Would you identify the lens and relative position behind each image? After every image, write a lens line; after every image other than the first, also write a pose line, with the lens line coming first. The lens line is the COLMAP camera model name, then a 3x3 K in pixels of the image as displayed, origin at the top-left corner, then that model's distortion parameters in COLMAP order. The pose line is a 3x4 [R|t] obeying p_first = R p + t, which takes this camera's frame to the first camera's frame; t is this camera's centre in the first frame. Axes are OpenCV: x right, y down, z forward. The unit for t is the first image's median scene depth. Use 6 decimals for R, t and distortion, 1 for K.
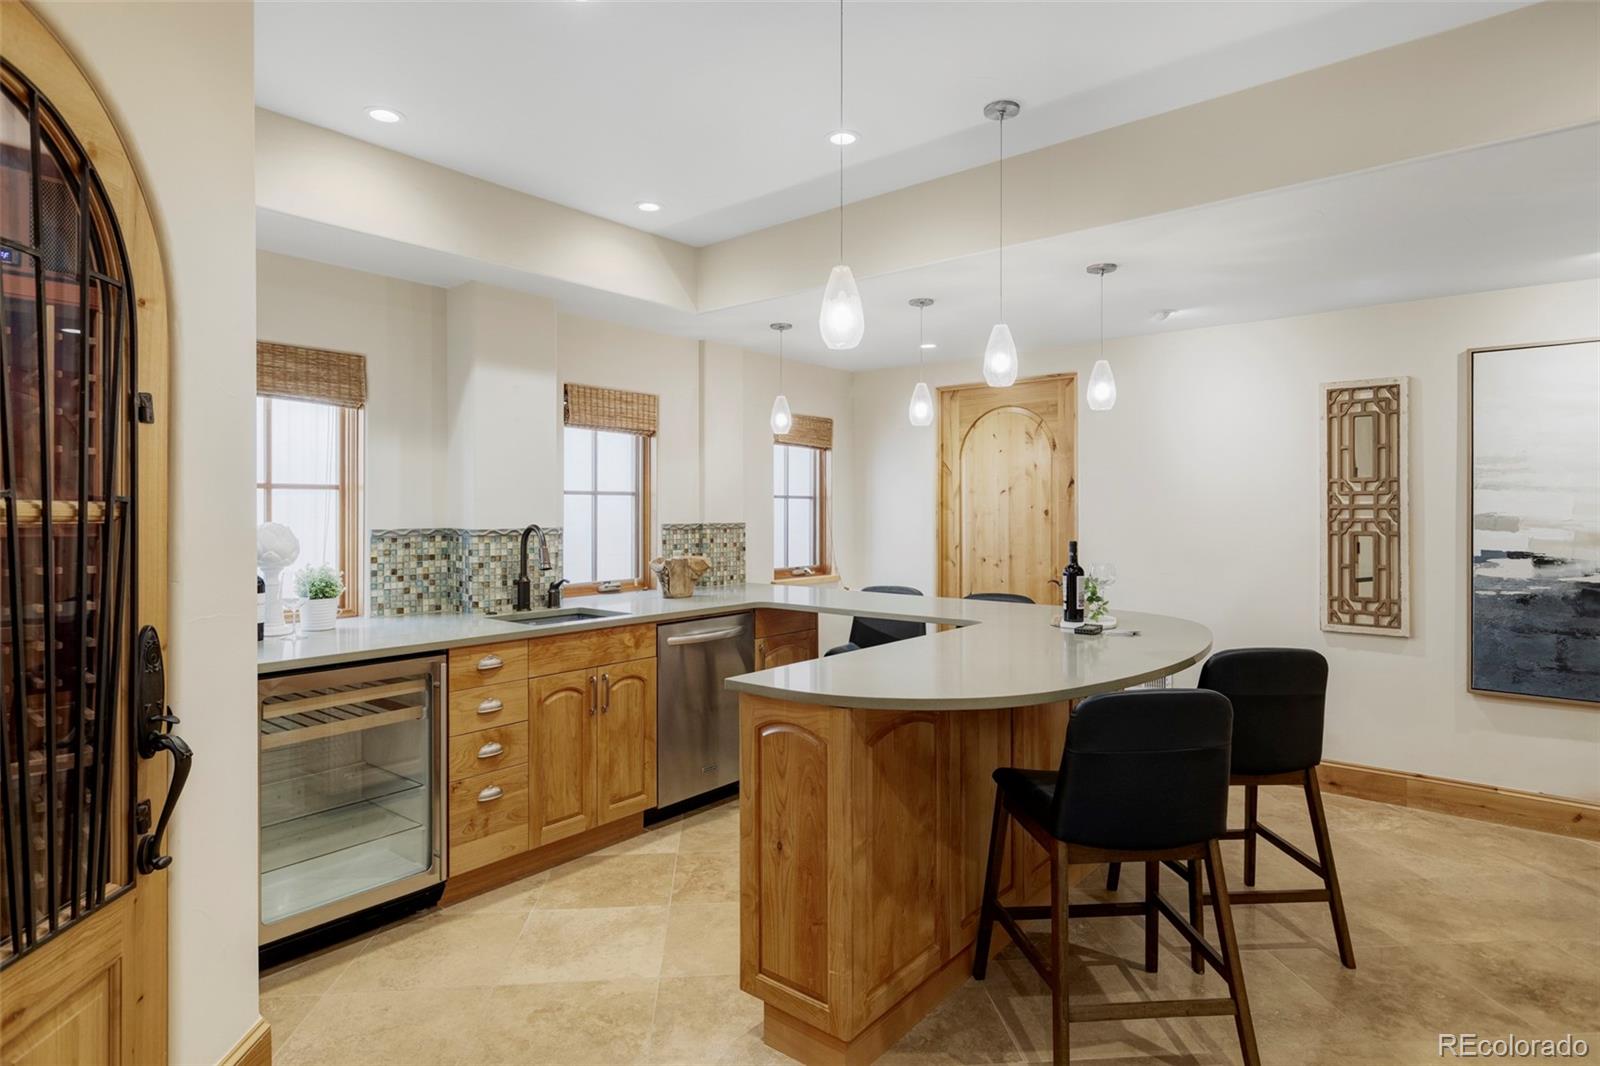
lens RADIAL K [[864.6, 0, 800.0], [0, 864.6, 533.0], [0, 0, 1]] dist [-0.000173, -0.000036]
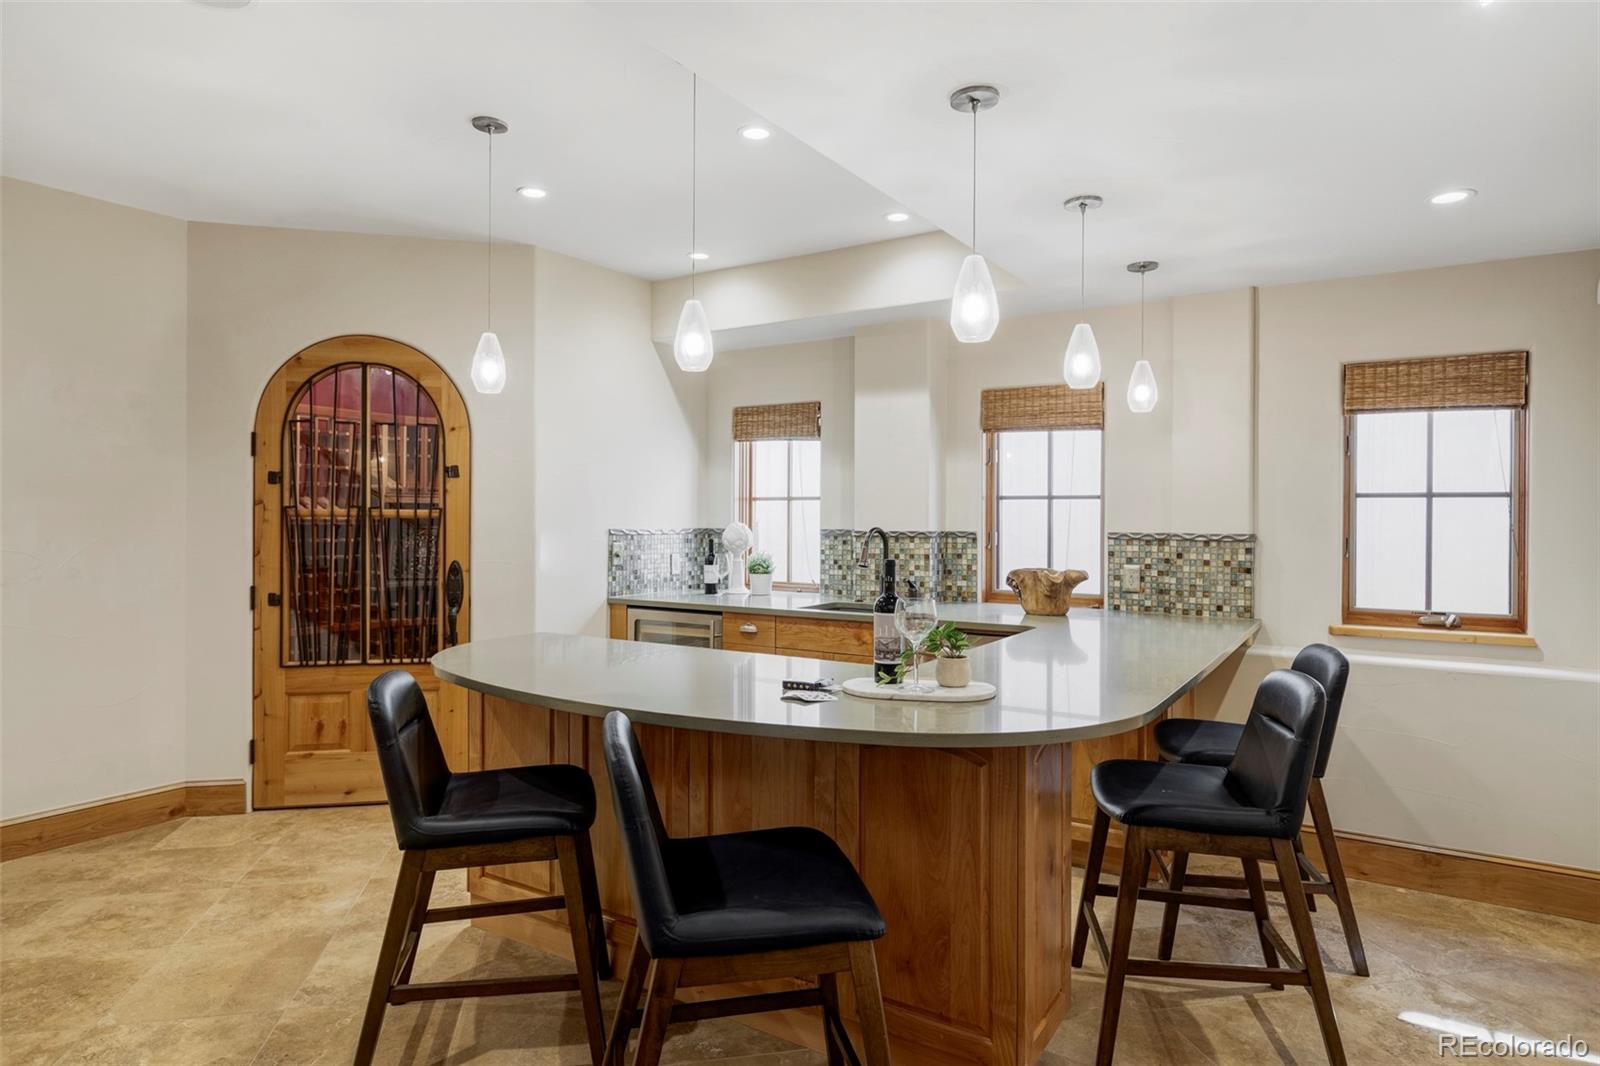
lens RADIAL K [[949.1, 0, 800.0], [0, 949.1, 533.0], [0, 0, 1]] dist [-0.027221, 0.000505]
pose [[0.117320, 0.017378, -0.992942, 0.925786], [-0.031935, 0.999396, 0.013718, -0.016274], [0.992581, 0.030100, 0.117804, 0.757863]]
